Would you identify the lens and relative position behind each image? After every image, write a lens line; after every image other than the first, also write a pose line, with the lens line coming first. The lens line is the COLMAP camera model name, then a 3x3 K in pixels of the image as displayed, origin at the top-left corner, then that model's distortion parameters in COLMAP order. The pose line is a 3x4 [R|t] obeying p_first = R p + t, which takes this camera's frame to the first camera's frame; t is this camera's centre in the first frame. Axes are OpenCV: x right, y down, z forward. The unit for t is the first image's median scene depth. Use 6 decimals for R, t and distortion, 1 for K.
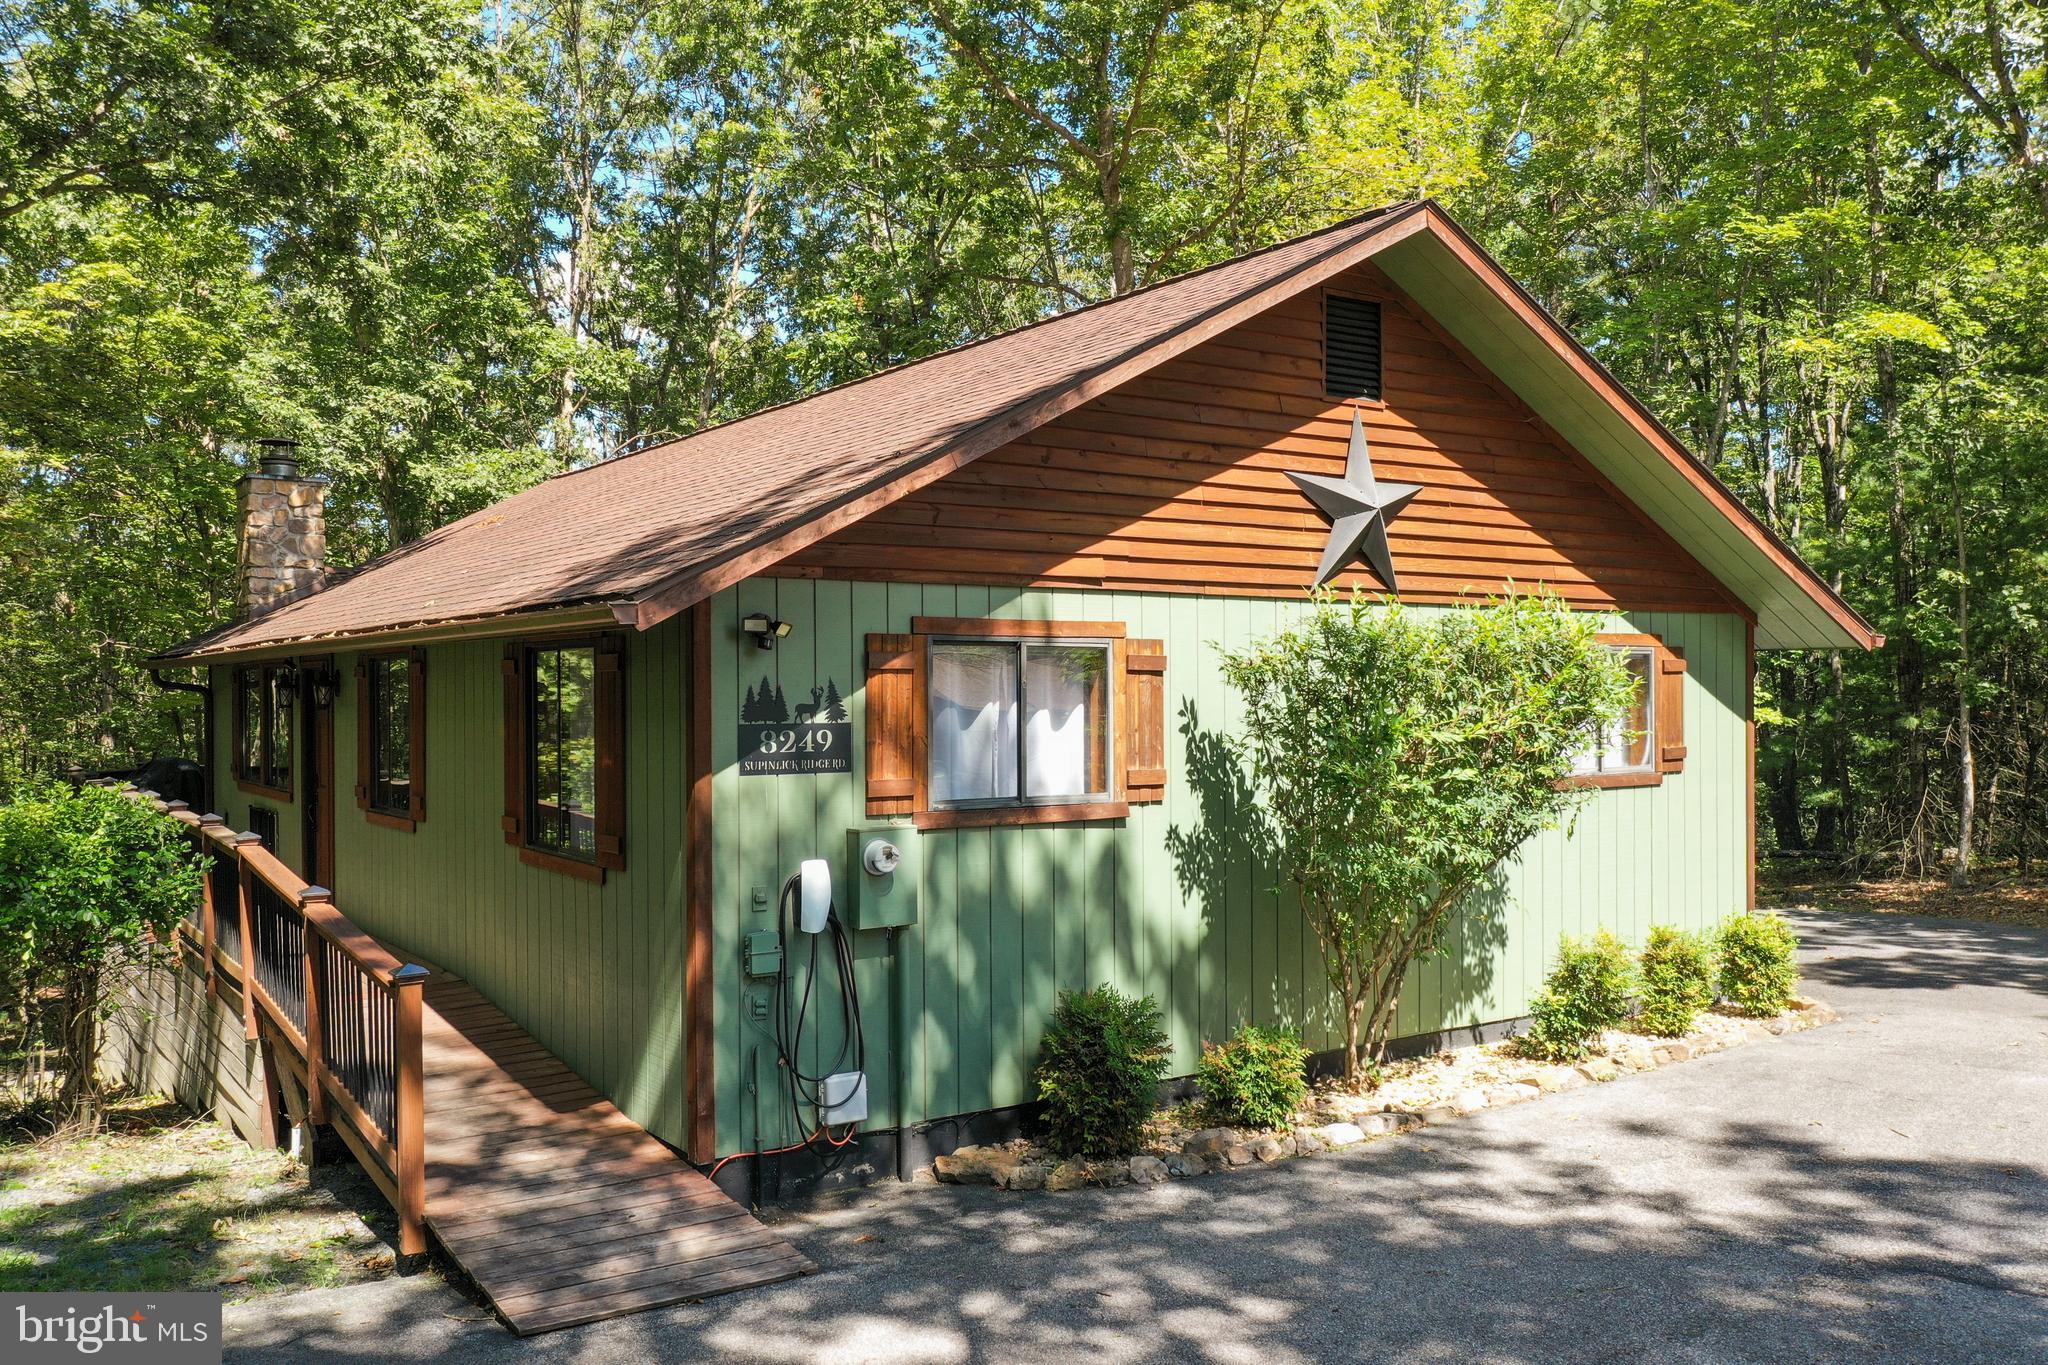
lens RADIAL K [[1690.0, 0, 1024.0], [0, 1690.0, 682.5], [0, 0, 1]] dist [-0.008476, -0.003691]
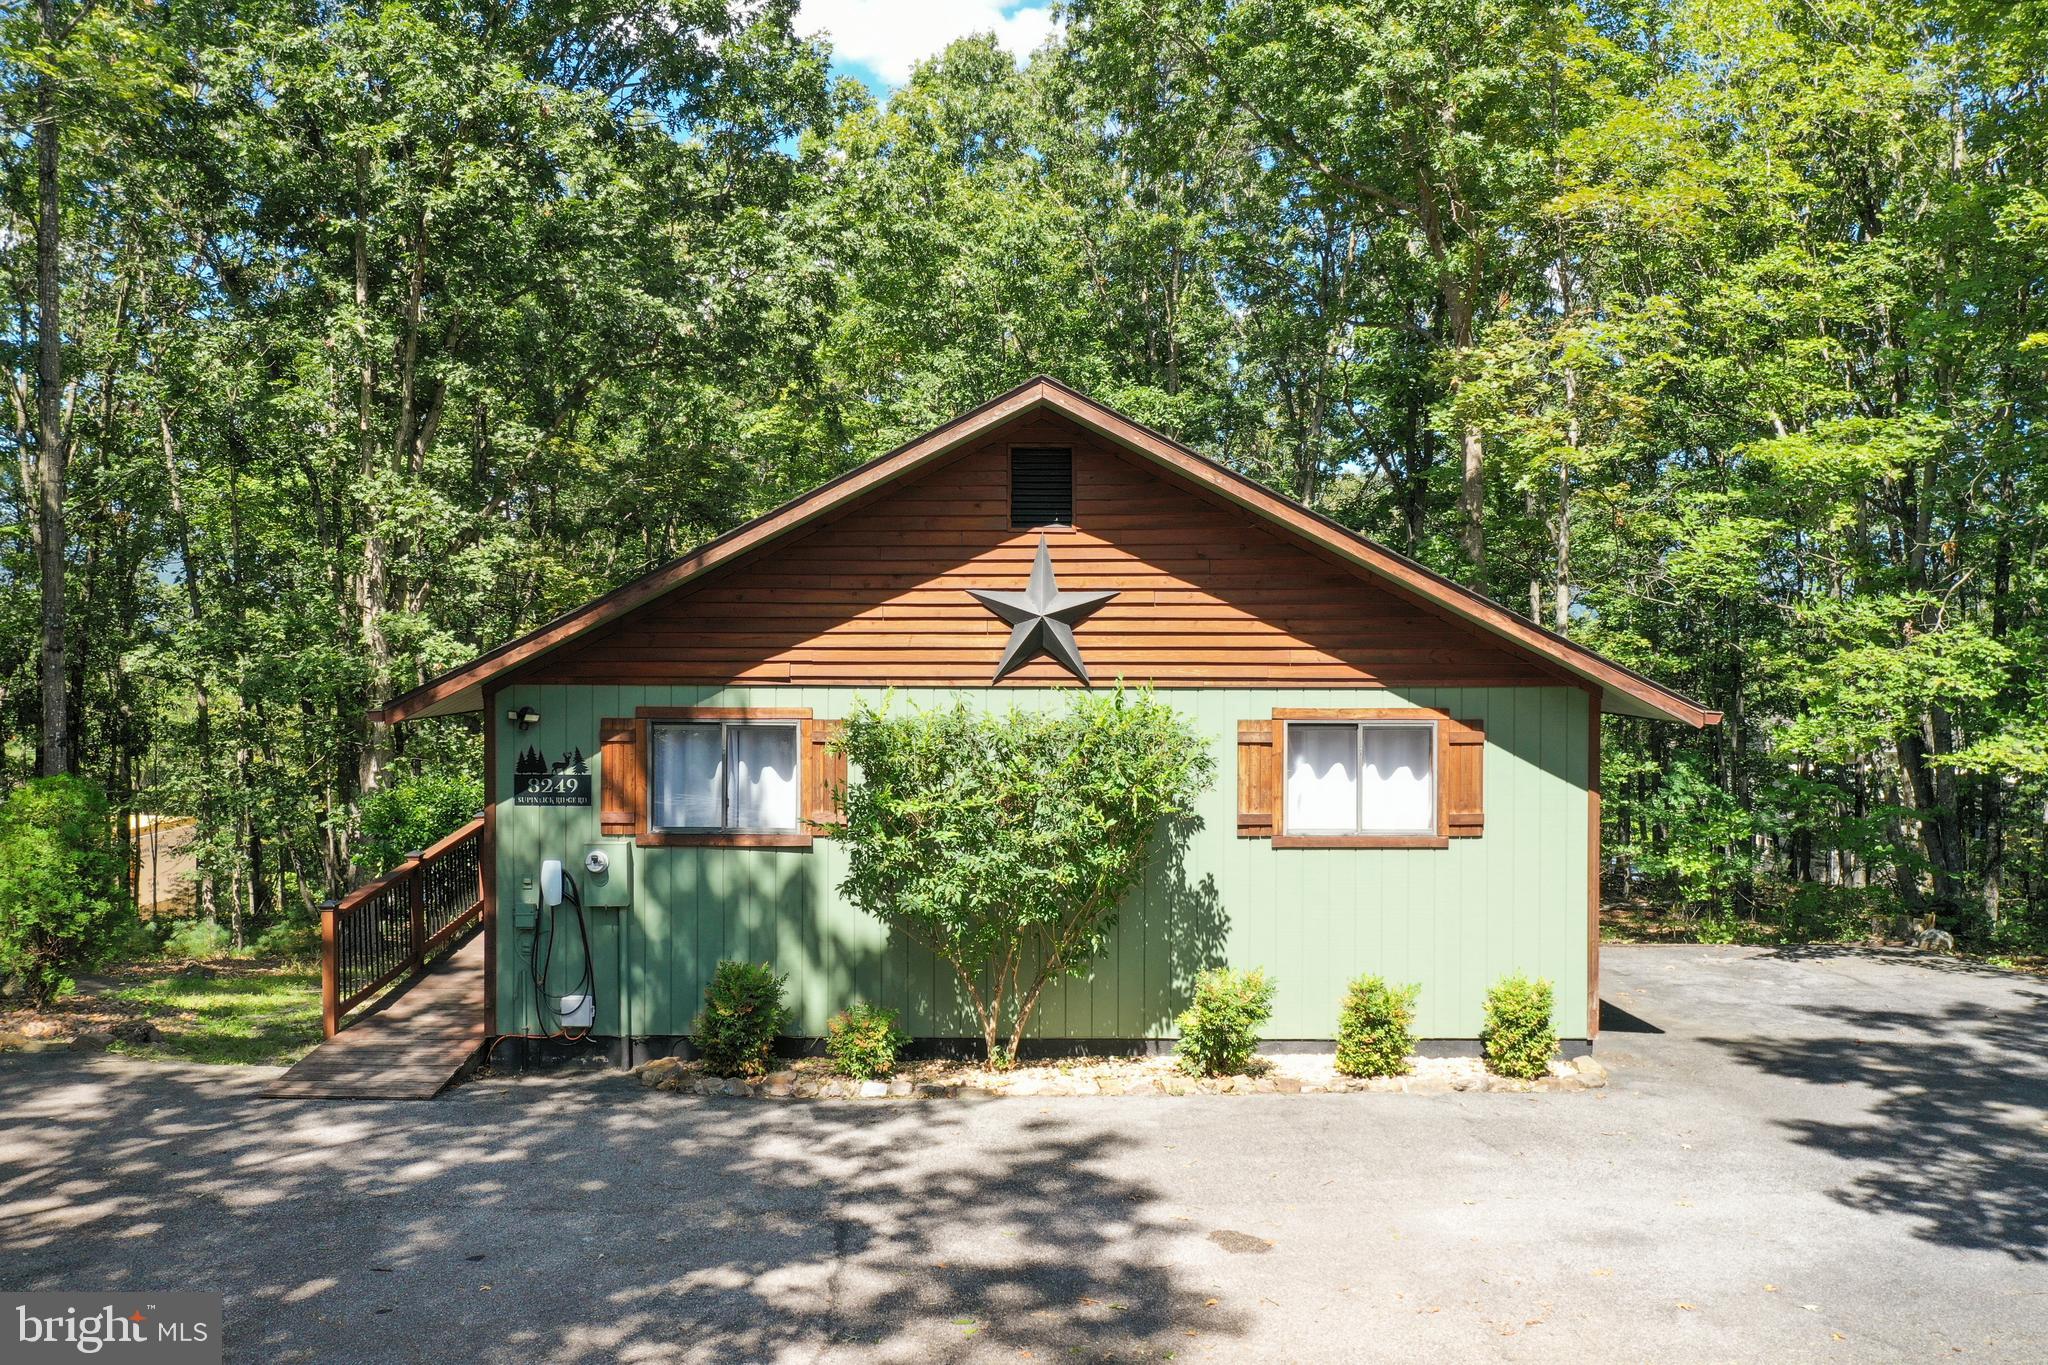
lens RADIAL K [[1628.3, 0, 978.9], [0, 1628.3, 639.6], [0, 0, 1]] dist [-0.024752, 0.013488]
pose [[0.810068, 0.006764, -0.586296, 1.002640], [-0.002649, 0.999965, 0.007875, -0.107246], [0.586329, -0.004826, 0.810058, -0.017219]]
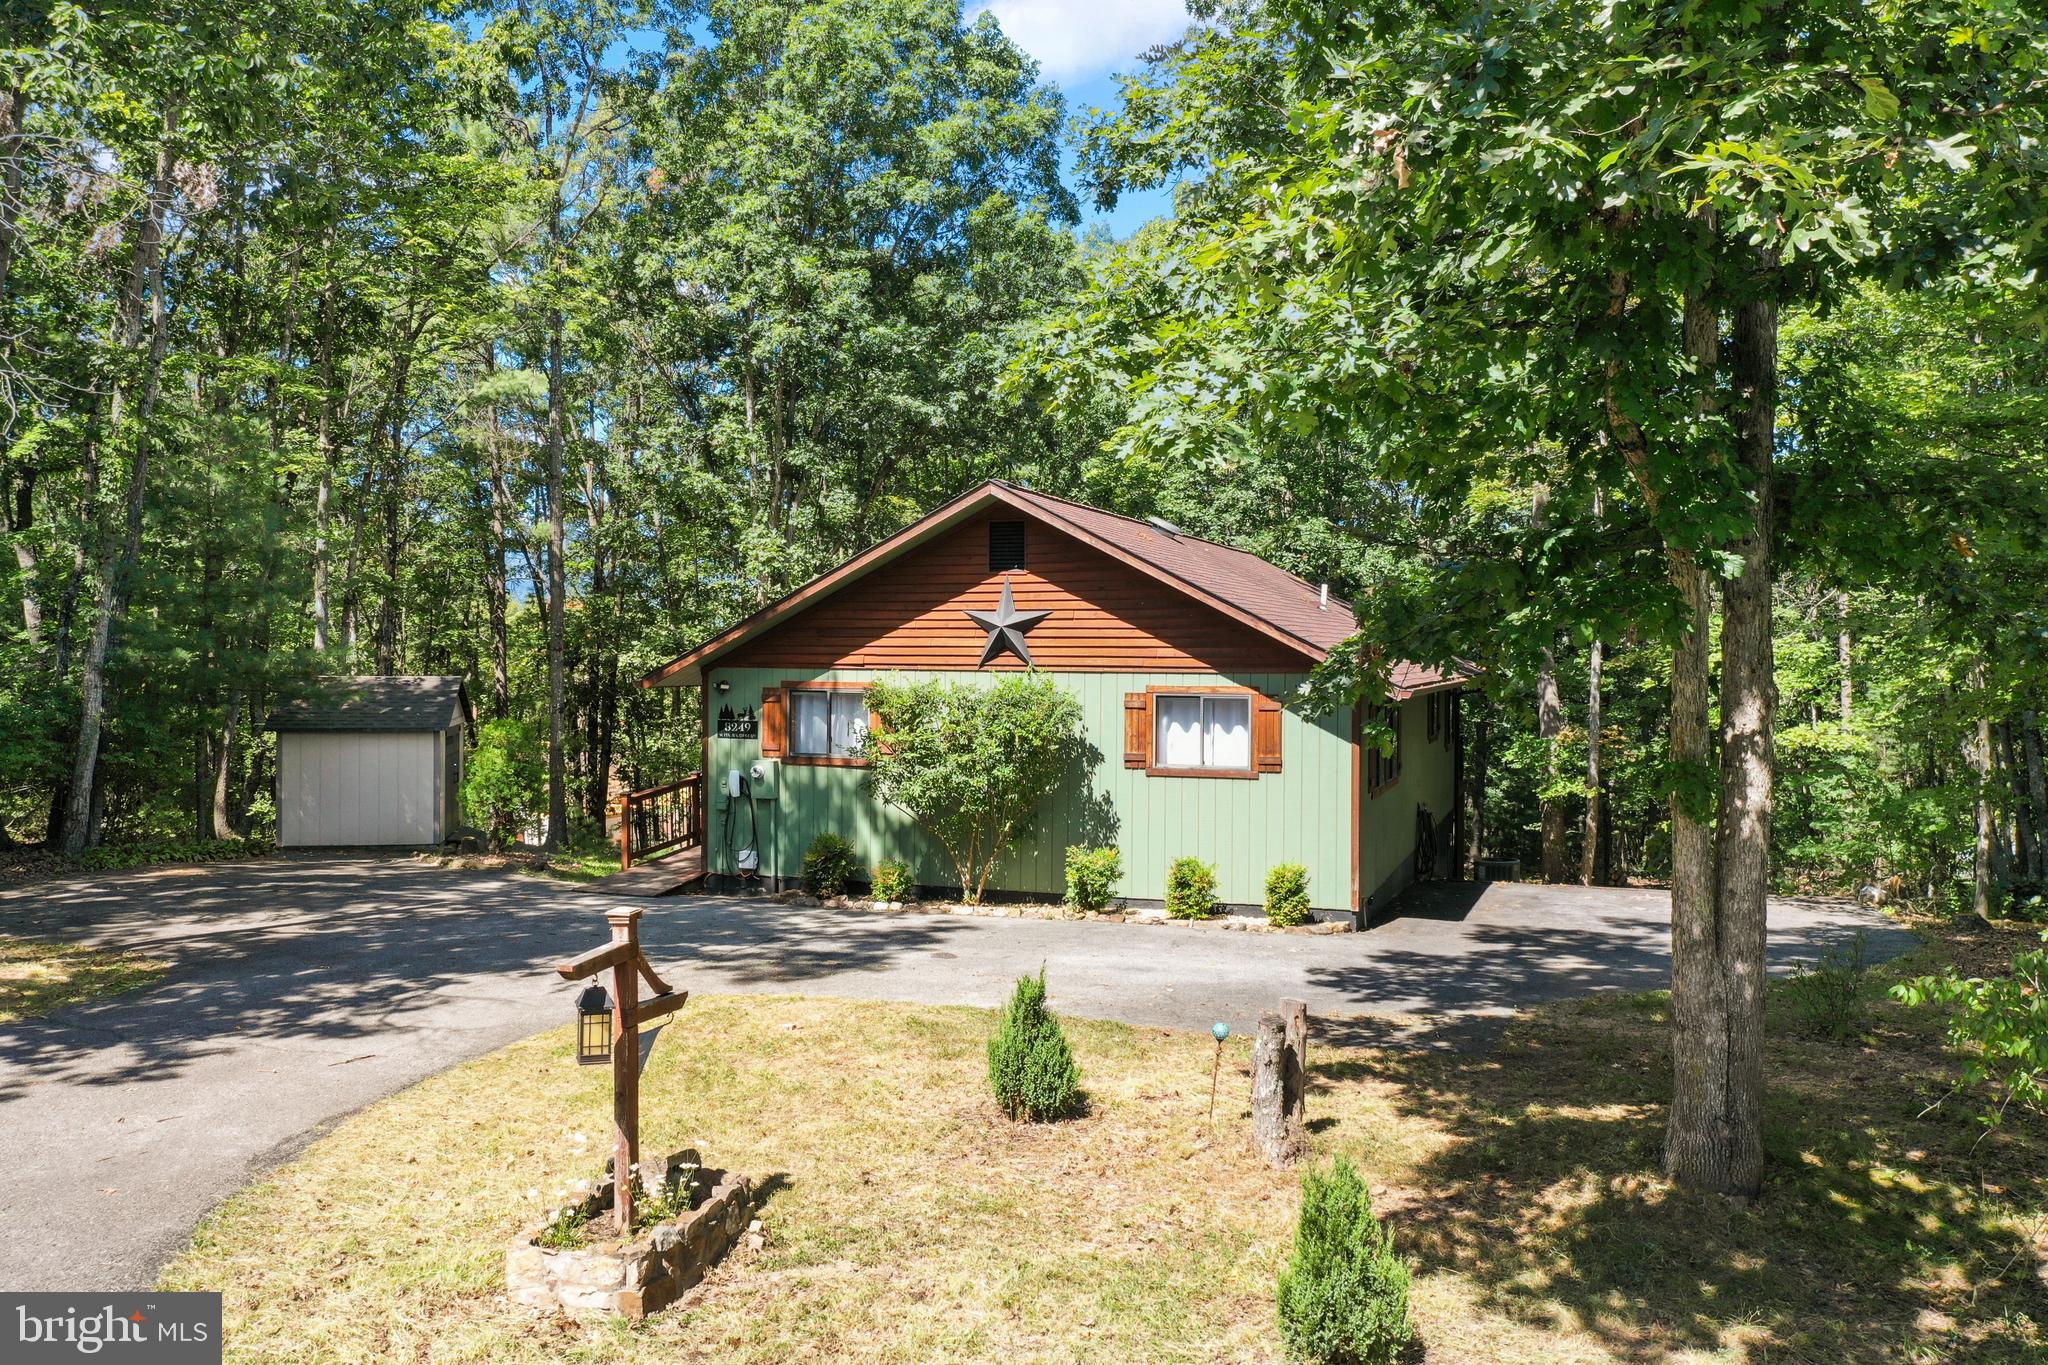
lens RADIAL K [[1628.3, 0, 978.9], [0, 1628.3, 639.6], [0, 0, 1]] dist [-0.024752, 0.013488]
pose [[0.555525, 0.004355, -0.831489, 2.073649], [-0.002651, 0.999990, 0.003467, -0.106446], [0.831496, 0.000278, 0.555531, -0.131699]]
